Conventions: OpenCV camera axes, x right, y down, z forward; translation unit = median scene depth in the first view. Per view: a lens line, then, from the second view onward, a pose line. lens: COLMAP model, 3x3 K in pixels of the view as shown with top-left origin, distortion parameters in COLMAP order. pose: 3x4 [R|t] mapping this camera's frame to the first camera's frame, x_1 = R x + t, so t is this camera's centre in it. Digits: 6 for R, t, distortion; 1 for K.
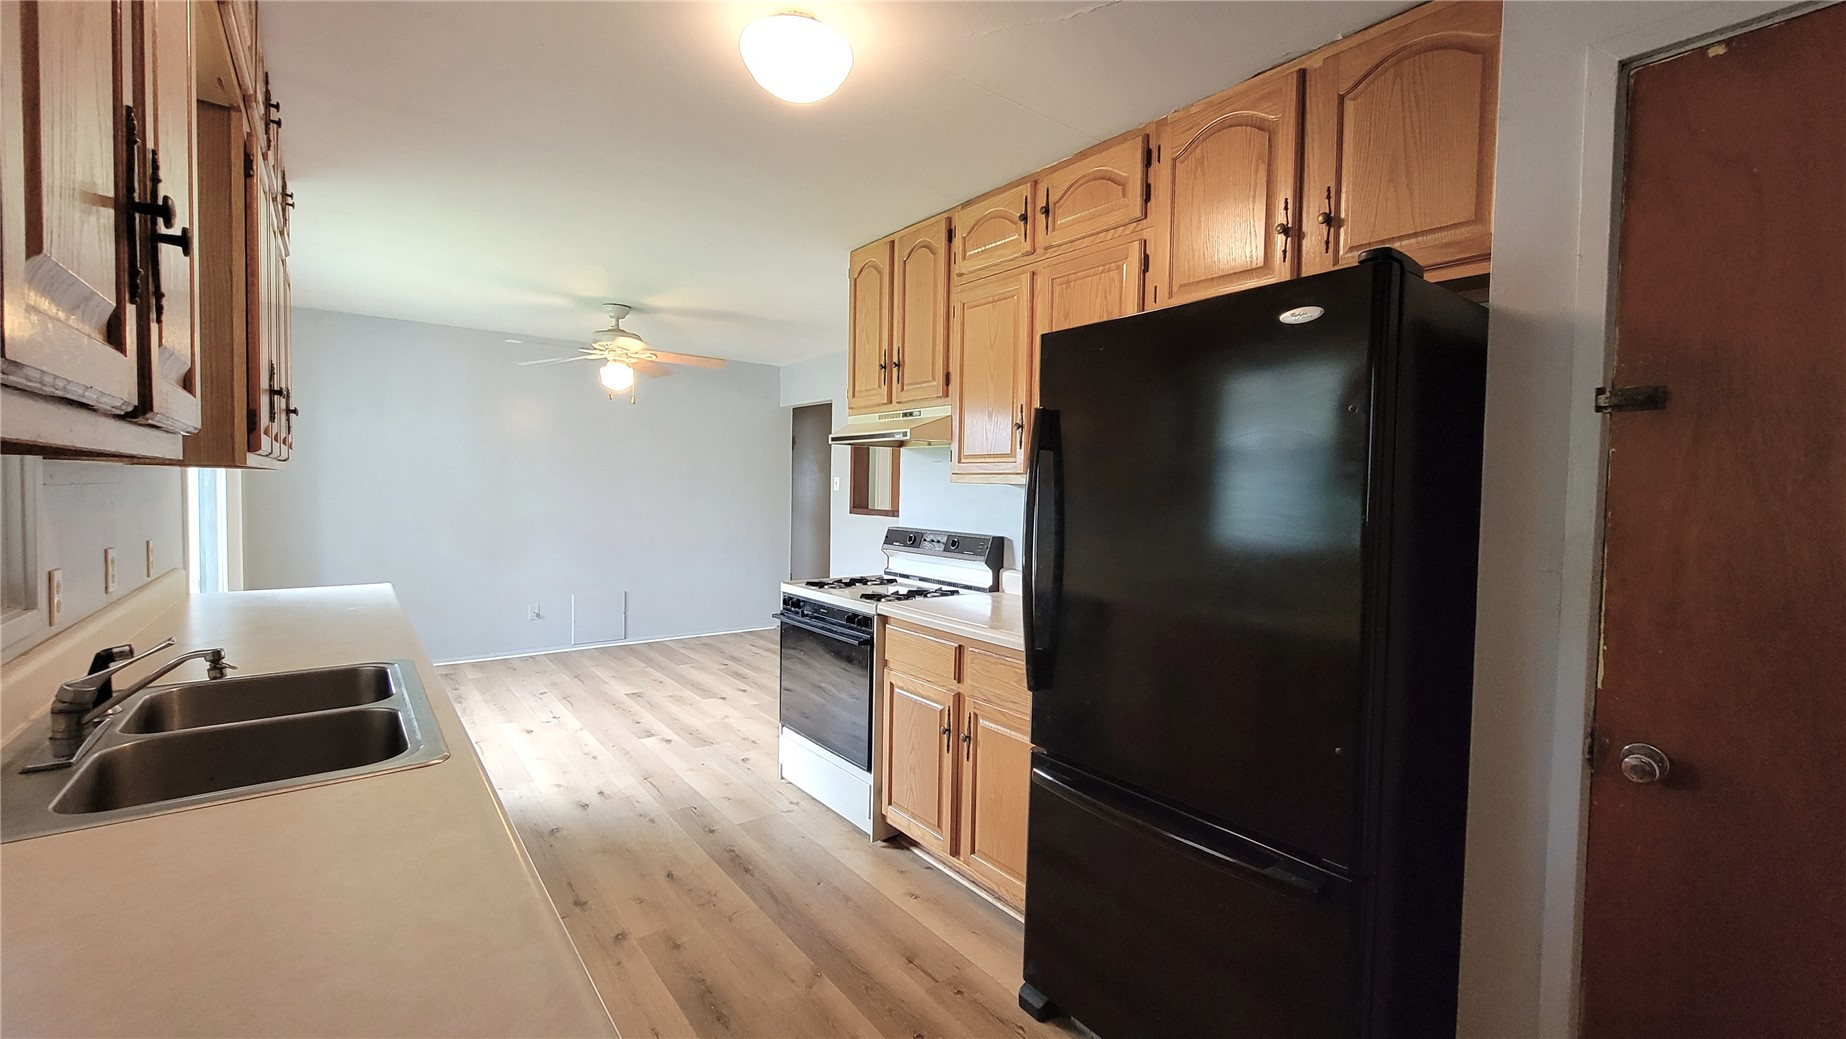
lens RADIAL K [[754.2, 0, 929.3], [0, 754.2, 516.8], [0, 0, 1]] dist [-0.001394, 0.000001]
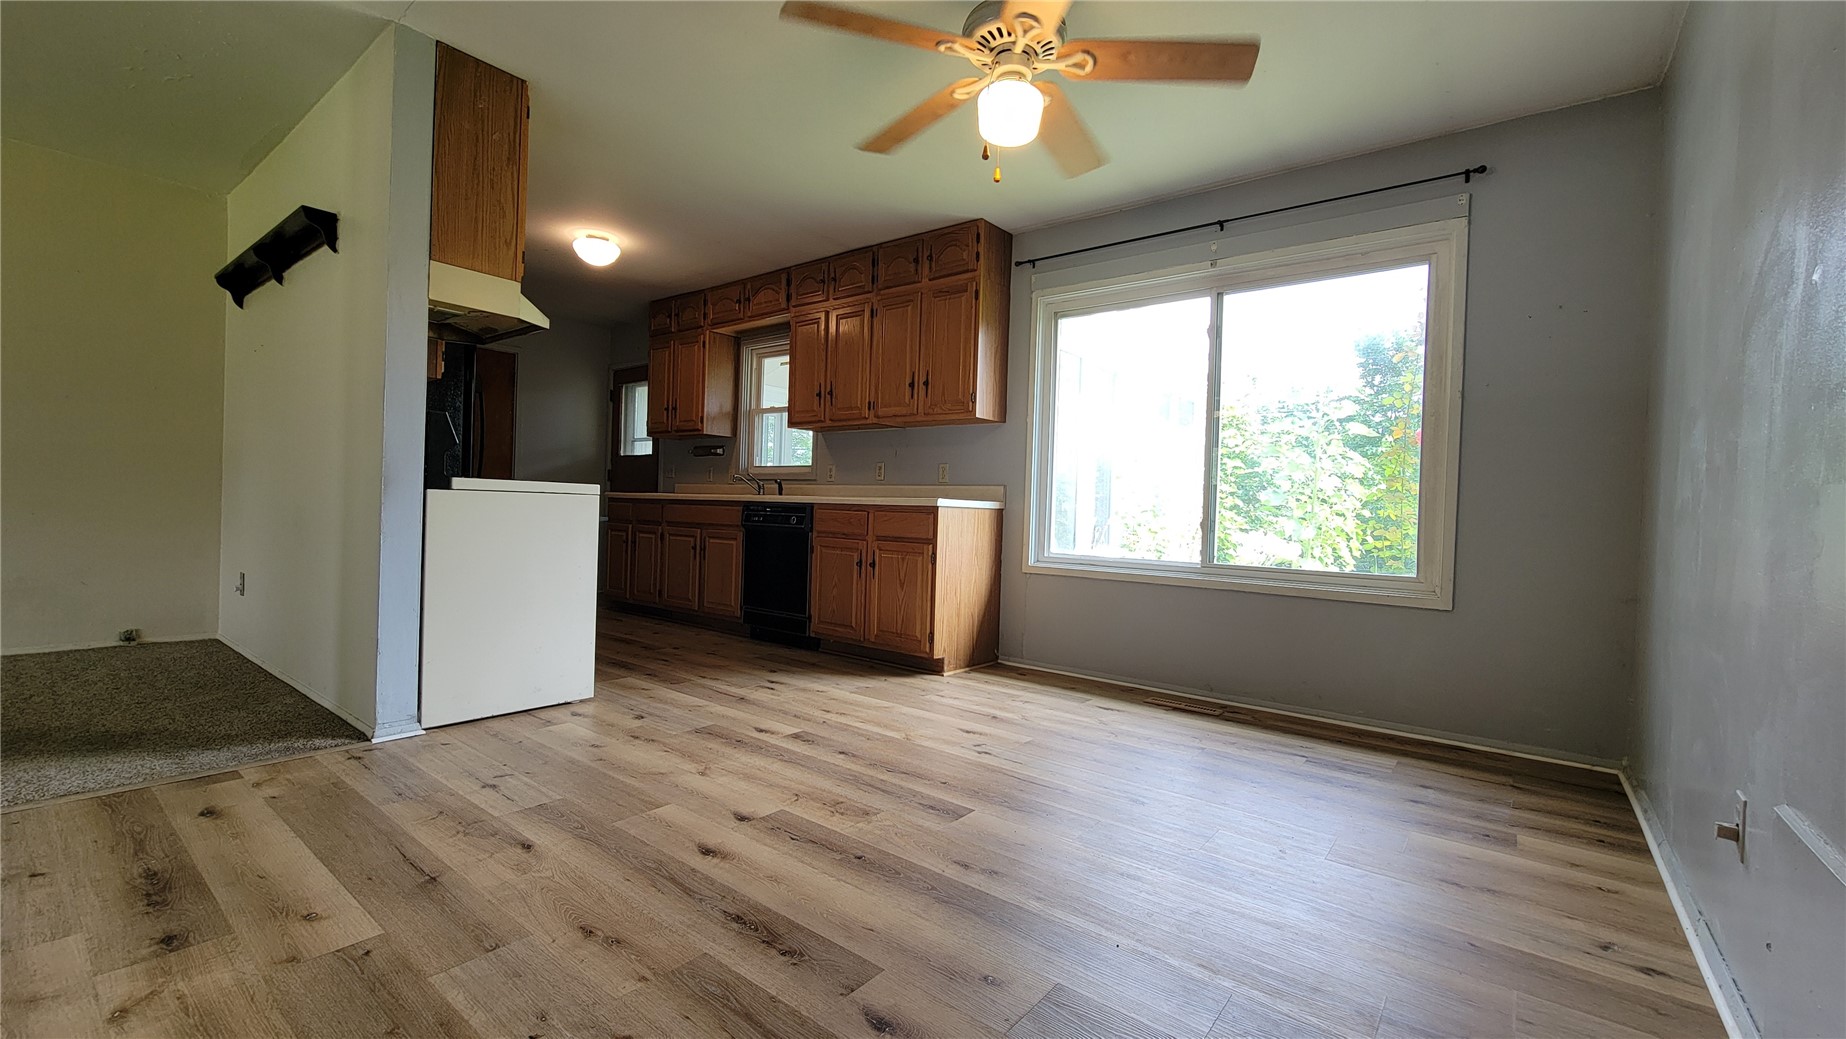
lens RADIAL K [[754.2, 0, 929.3], [0, 754.2, 516.8], [0, 0, 1]] dist [-0.001394, 0.000001]
pose [[-0.969494, -0.049691, -0.240027, -0.369770], [-0.061122, 0.997312, 0.040411, 0.062273], [0.237373, 0.053849, -0.969925, 2.003677]]
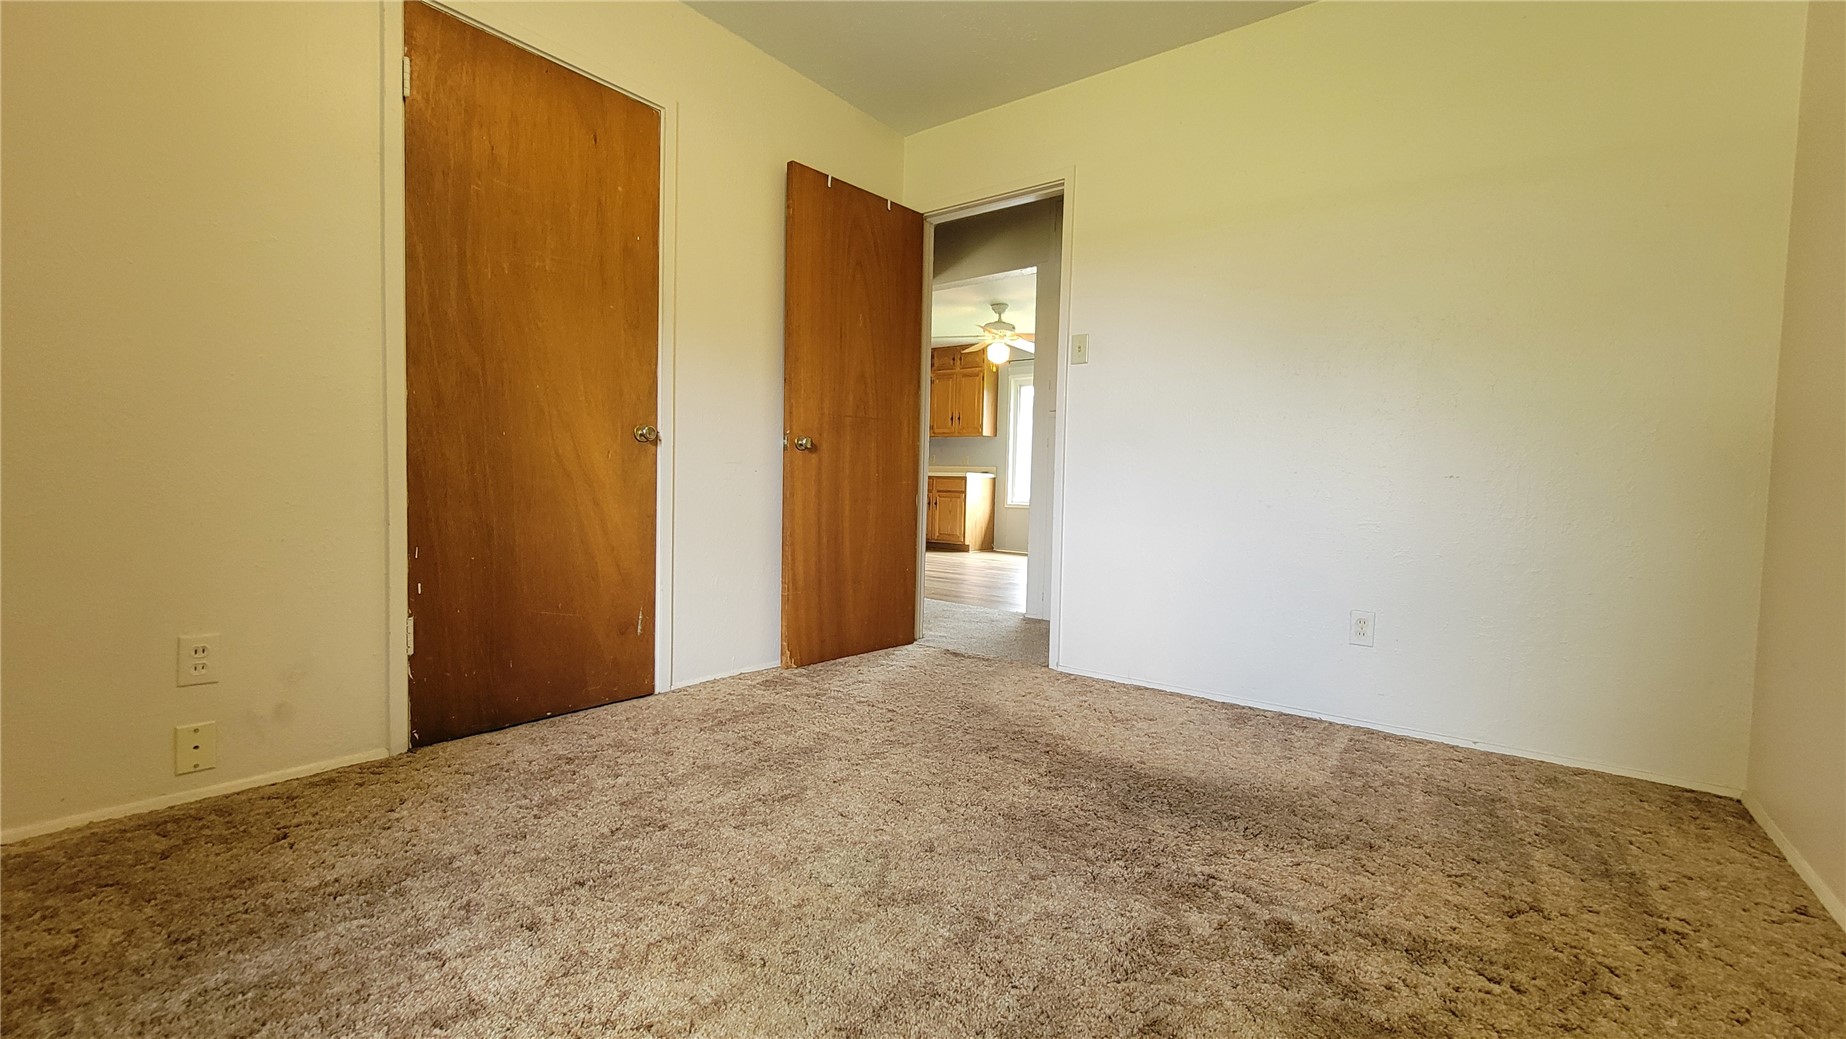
lens RADIAL K [[754.2, 0, 929.3], [0, 754.2, 516.8], [0, 0, 1]] dist [-0.001394, 0.000001]
pose [[-0.968289, -0.029671, -0.248063, 0.092219], [-0.051398, 0.995341, 0.081574, 0.026235], [0.244487, 0.091737, -0.965303, 3.334782]]
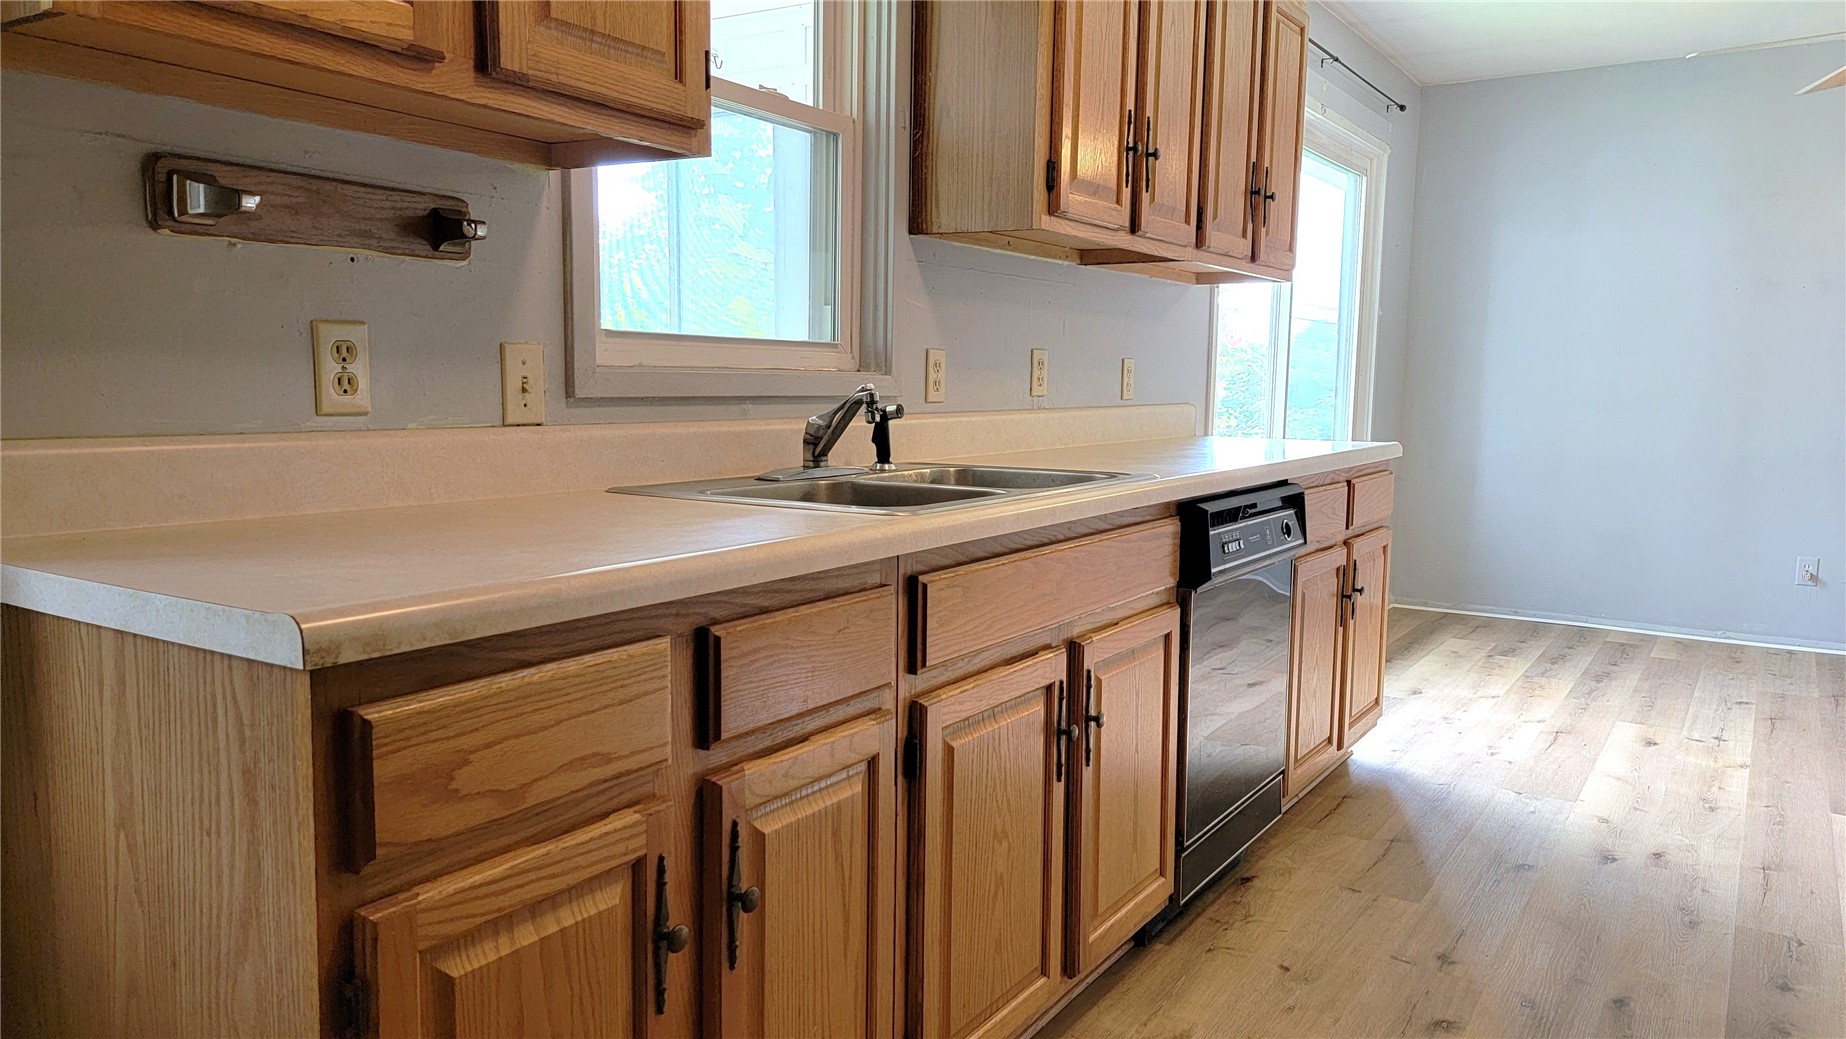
lens RADIAL K [[1275.9, 0, 942.8], [0, 1275.9, 517.3], [0, 0, 1]] dist [0.084953, -0.079651]
pose [[0.330182, 0.090861, -0.939534, 0.234503], [-0.046244, 0.995718, 0.080043, 0.074002], [0.942784, 0.017019, 0.332970, 0.201242]]
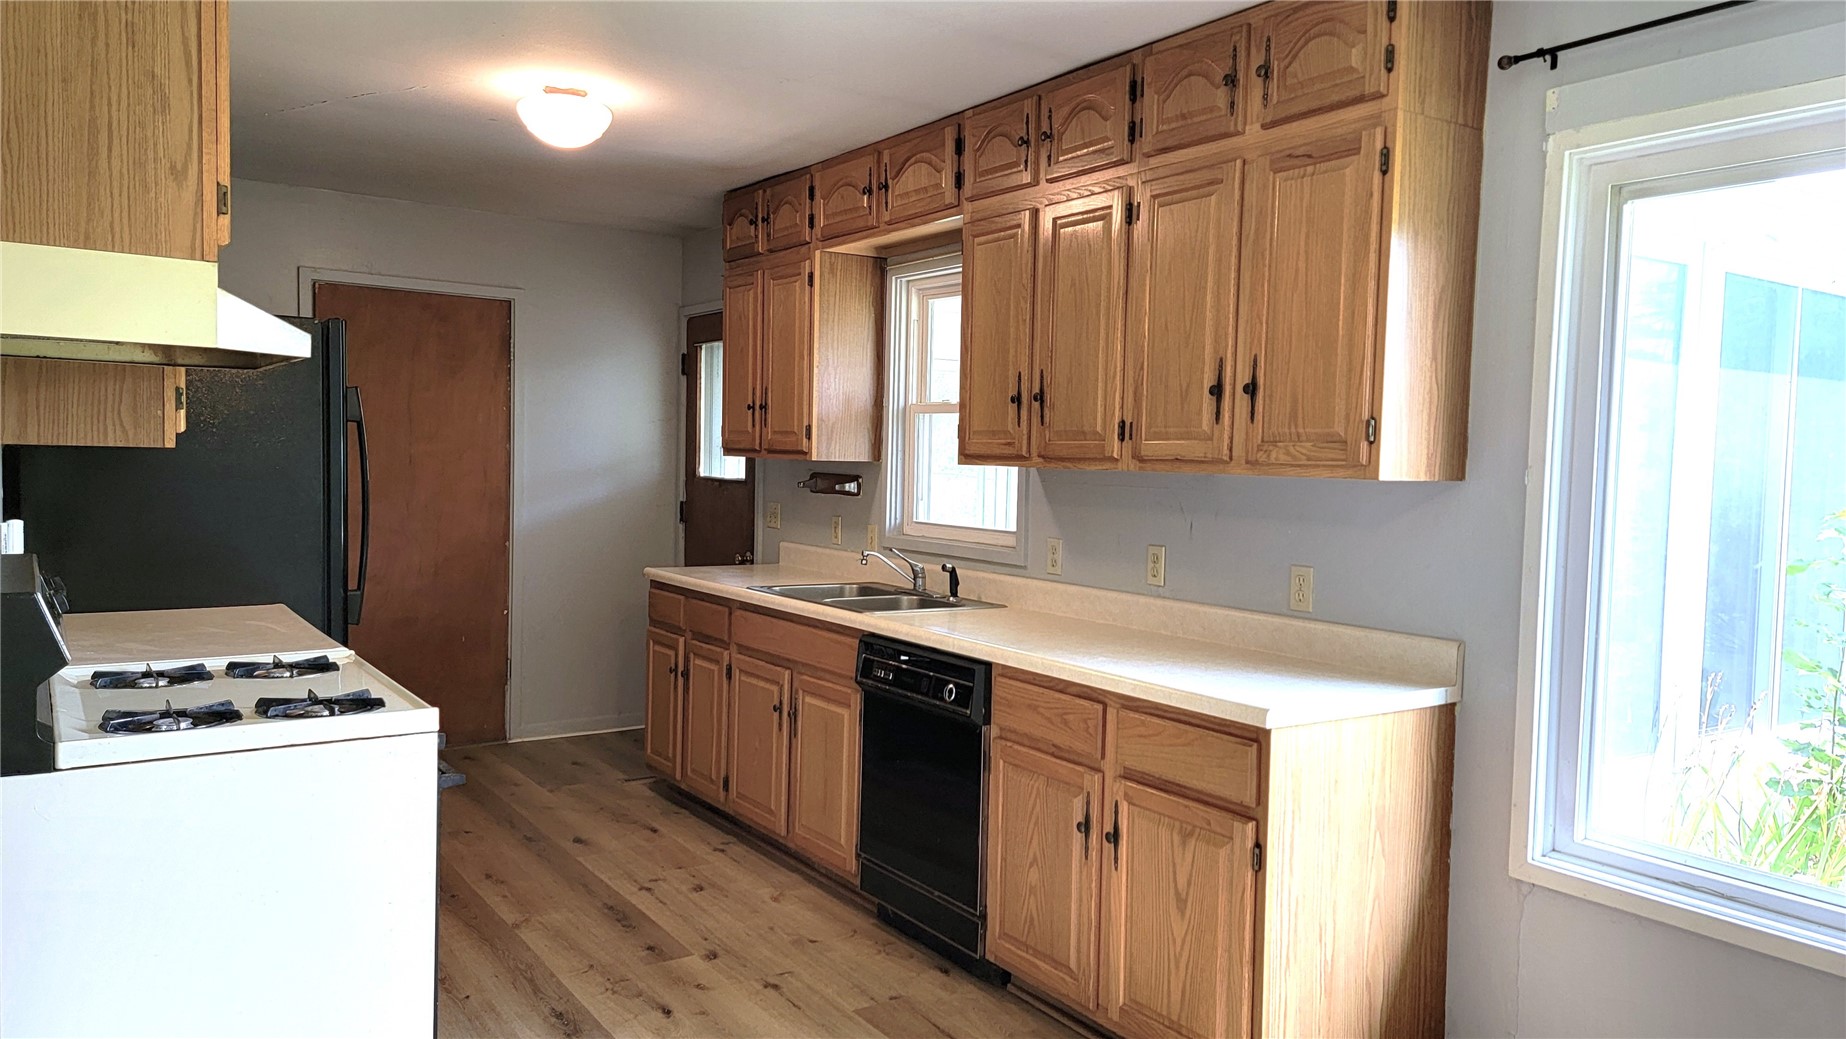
lens RADIAL K [[1275.9, 0, 942.8], [0, 1275.9, 517.3], [0, 0, 1]] dist [0.084953, -0.079651]
pose [[-0.997350, -0.047004, 0.055530, -0.498352], [-0.041970, 0.995184, 0.088583, -0.088223], [-0.059426, 0.086018, -0.994520, 1.657407]]
